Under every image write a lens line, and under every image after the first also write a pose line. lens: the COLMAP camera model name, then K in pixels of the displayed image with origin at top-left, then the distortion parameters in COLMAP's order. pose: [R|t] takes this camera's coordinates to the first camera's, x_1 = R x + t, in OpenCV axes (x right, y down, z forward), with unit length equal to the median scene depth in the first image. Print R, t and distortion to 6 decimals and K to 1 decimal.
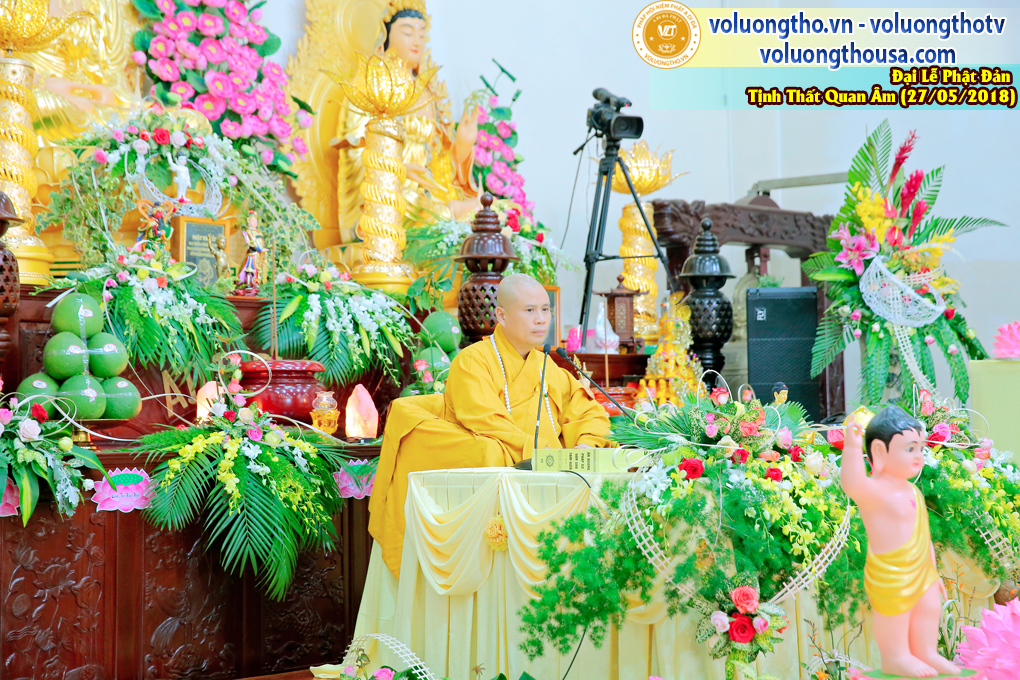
lens RADIAL K [[1891.0, 0, 510.0], [0, 1891.0, 340.0], [0, 0, 1]] dist [0.212401, 0.055547]
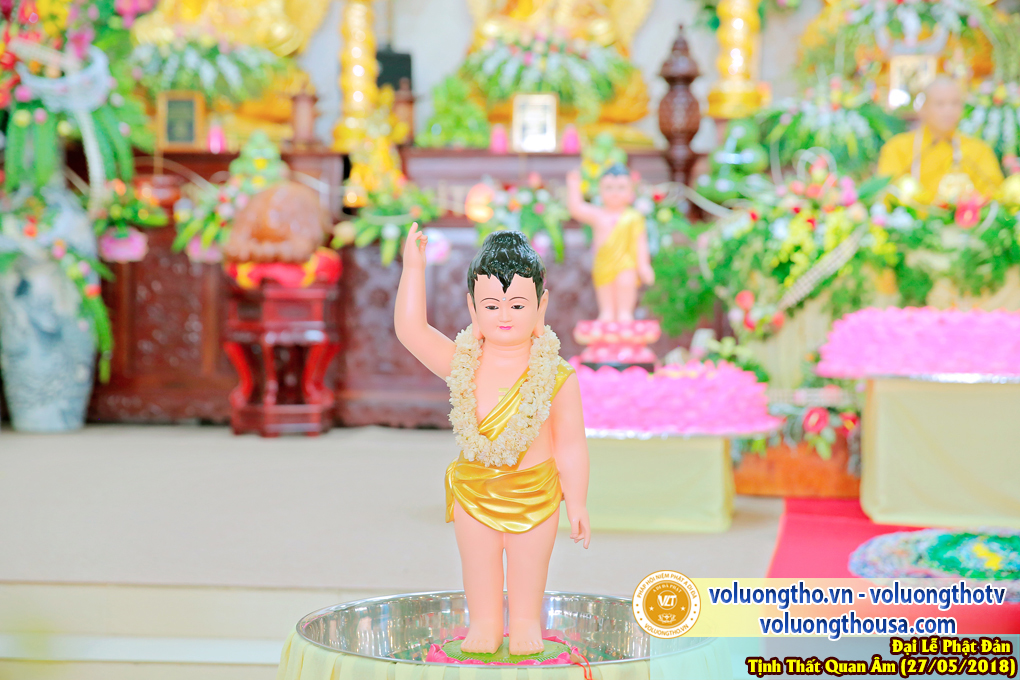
lens RADIAL K [[1891.0, 0, 510.0], [0, 1891.0, 340.0], [0, 0, 1]] dist [0.212401, 0.055547]
pose [[0.585014, 0.044330, -0.809811, 0.669172], [0.017686, 0.997570, 0.067384, 0.033838], [0.810830, -0.053743, 0.582809, -0.013663]]
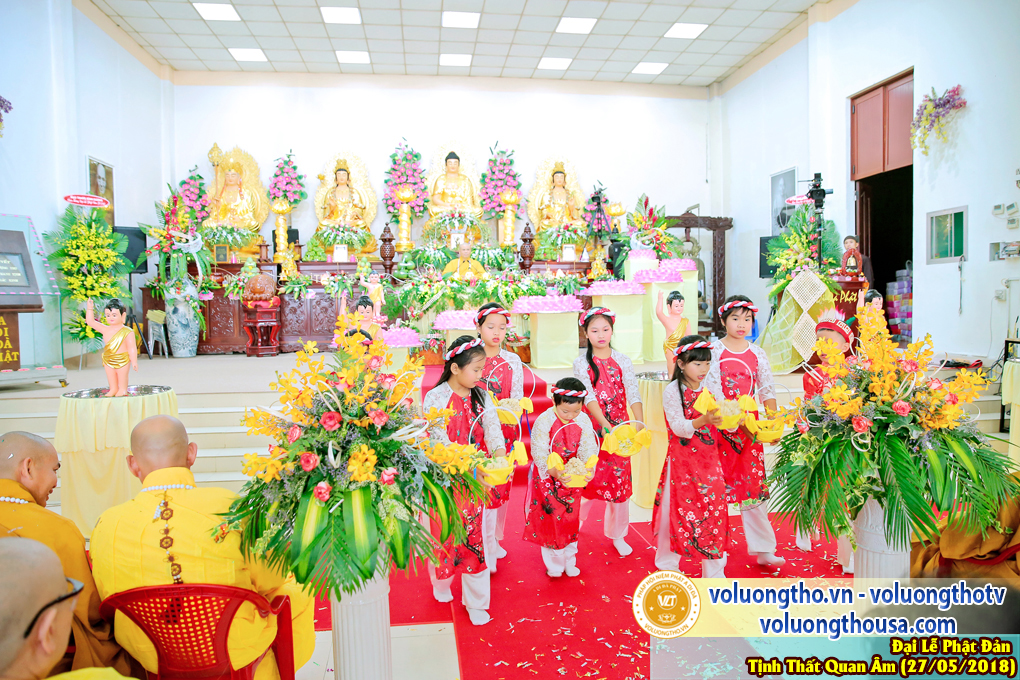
lens RADIAL K [[692.4, 0, 510.0], [0, 692.4, 340.0], [0, 0, 1]] dist [-0.113016, 0.089319]
pose [[0.784344, 0.041483, -0.618937, 0.811467], [0.025854, 0.994708, 0.099432, 0.021906], [0.619786, -0.093991, 0.779122, -0.161763]]
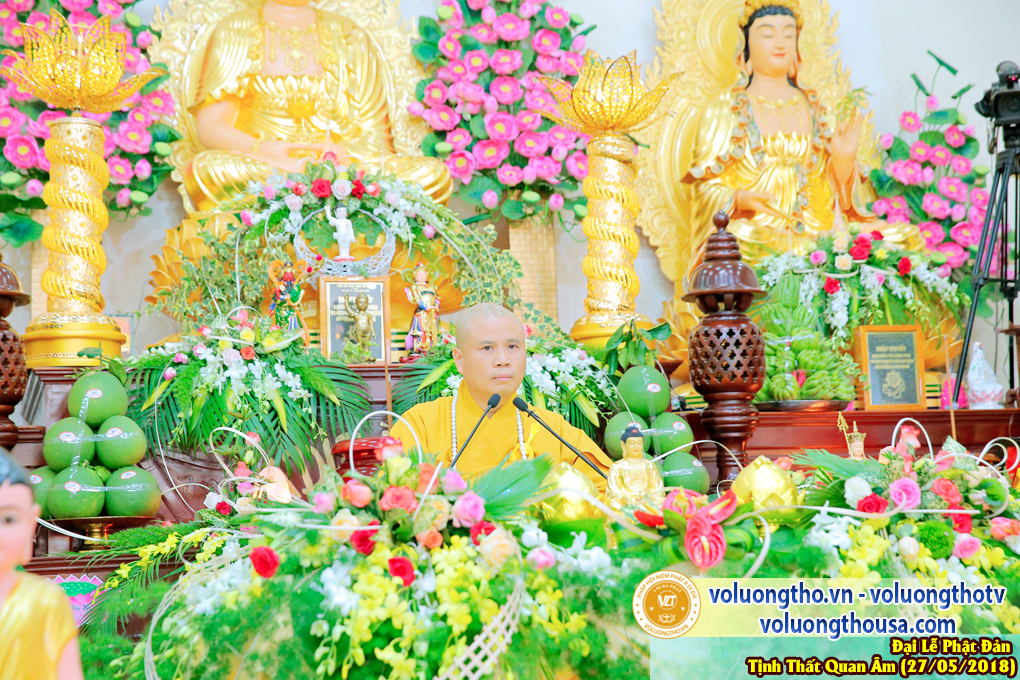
lens RADIAL K [[1891.0, 0, 510.0], [0, 1891.0, 340.0], [0, 0, 1]] dist [0.212401, 0.055547]
pose [[0.861070, -0.078857, -0.502334, 0.283393], [0.051378, 0.996338, -0.068338, 0.022772], [0.505884, 0.033035, 0.861969, 0.266688]]
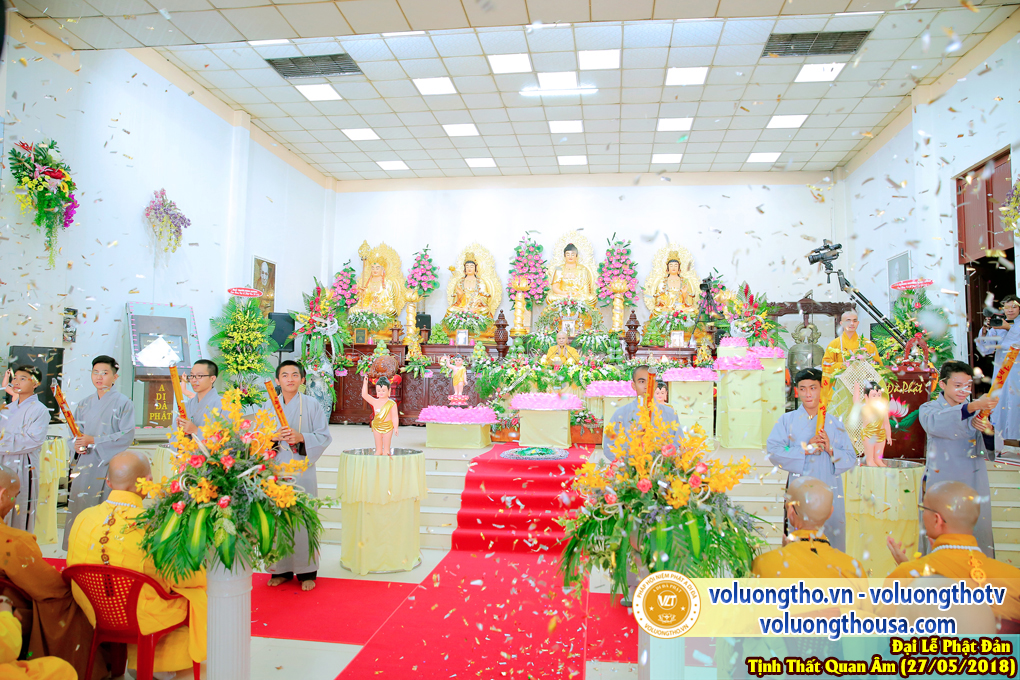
lens RADIAL K [[692.4, 0, 510.0], [0, 692.4, 340.0], [0, 0, 1]] dist [-0.113016, 0.089319]
pose [[0.589423, -0.025241, -0.807430, 0.980283], [0.011055, 0.999670, -0.023180, 0.019633], [0.807749, 0.004737, 0.589508, -0.098271]]
